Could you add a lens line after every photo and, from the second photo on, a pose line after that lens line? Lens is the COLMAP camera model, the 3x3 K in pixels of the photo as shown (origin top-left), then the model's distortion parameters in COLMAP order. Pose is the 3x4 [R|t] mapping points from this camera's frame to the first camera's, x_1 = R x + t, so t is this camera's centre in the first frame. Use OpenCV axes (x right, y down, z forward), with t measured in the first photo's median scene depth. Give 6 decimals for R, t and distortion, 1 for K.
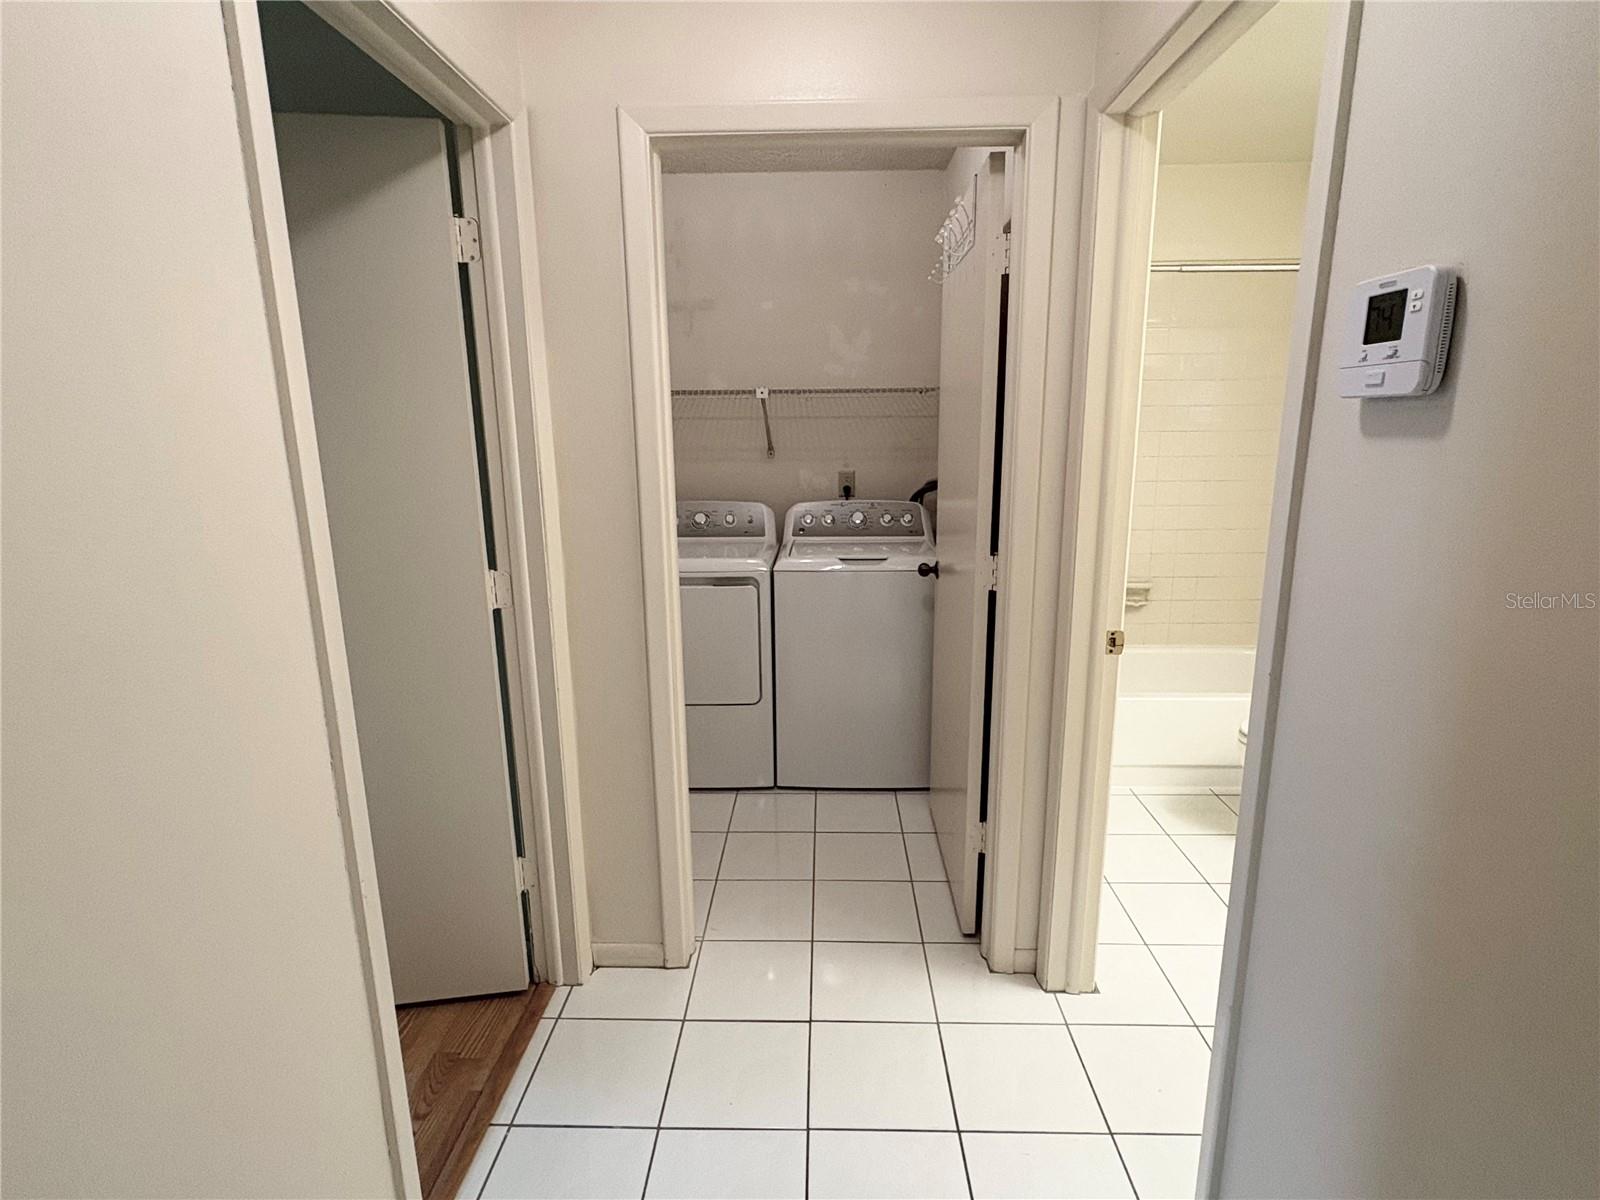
lens RADIAL K [[858.7, 0, 800.0], [0, 858.7, 600.0], [0, 0, 1]] dist [0.000191, 0.000405]
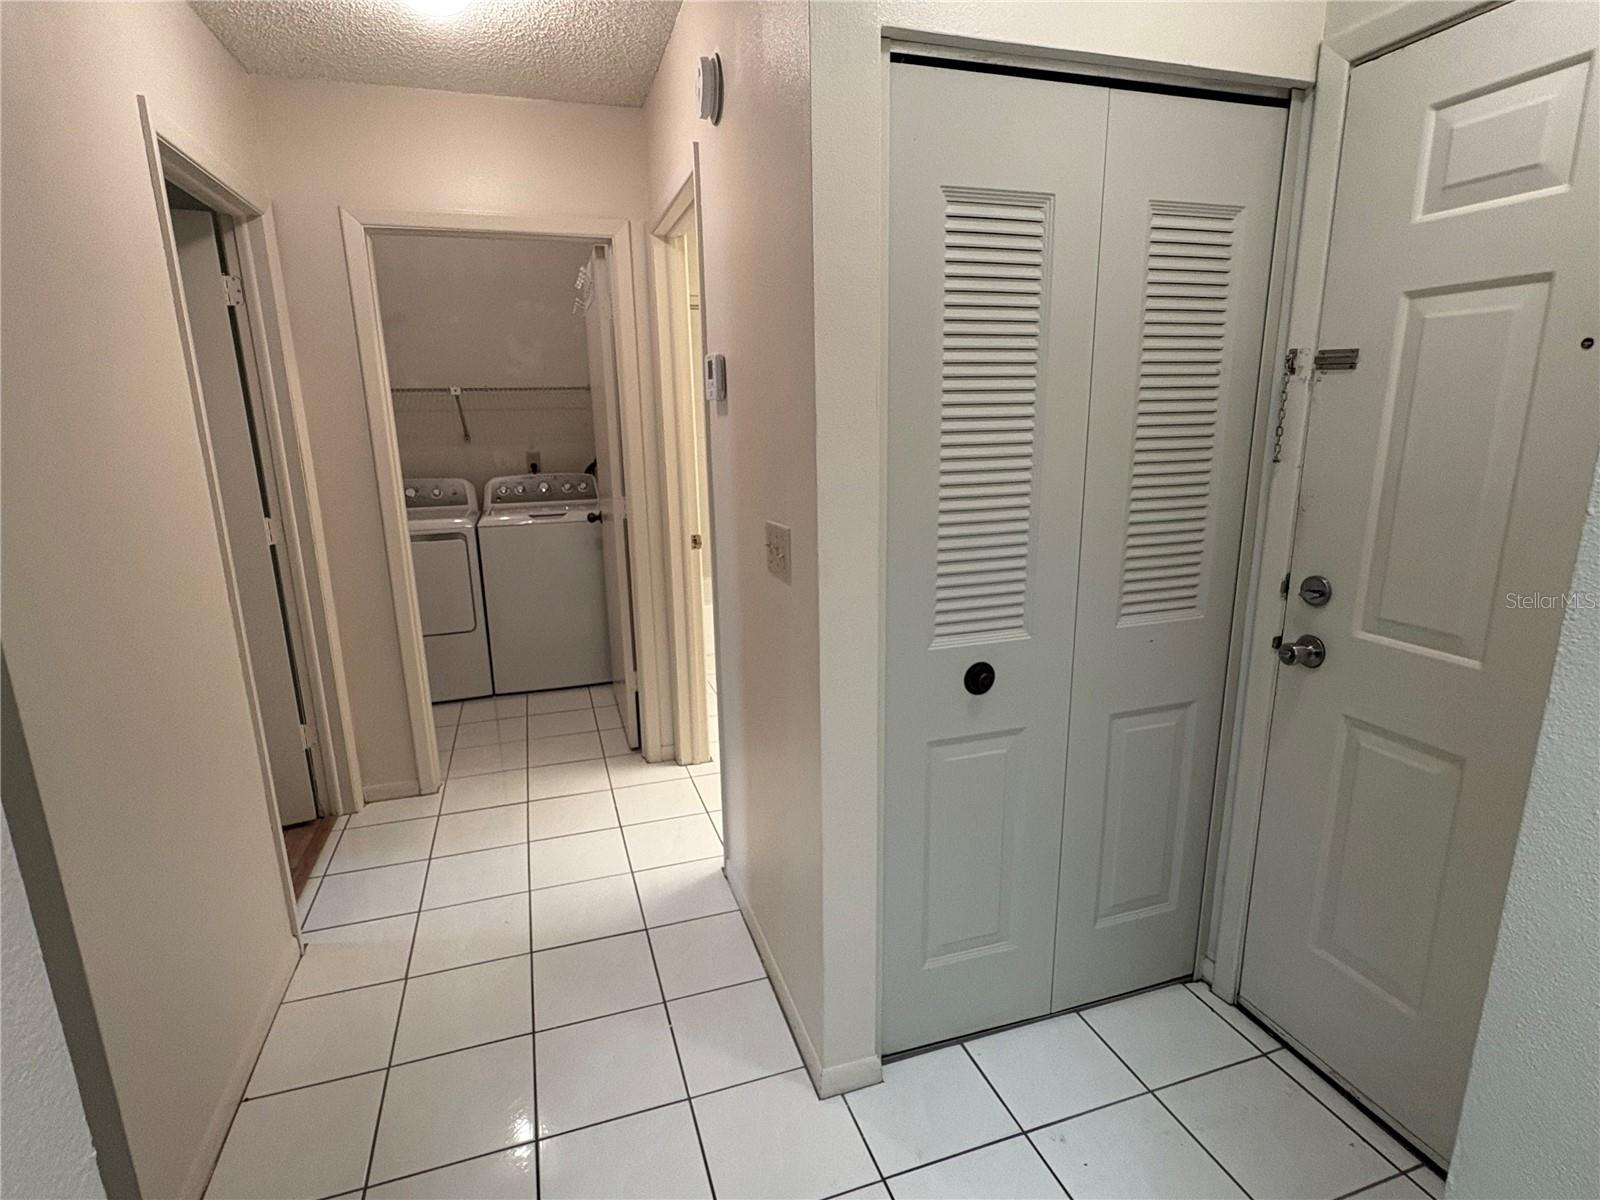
lens RADIAL K [[824.5, 0, 800.0], [0, 824.5, 600.0], [0, 0, 1]] dist [0.000326, 0.001527]
pose [[0.941008, -0.083547, 0.327909, 0.011167], [0.077284, 0.996492, 0.032109, 0.079592], [-0.329441, -0.004872, 0.944164, -0.376240]]
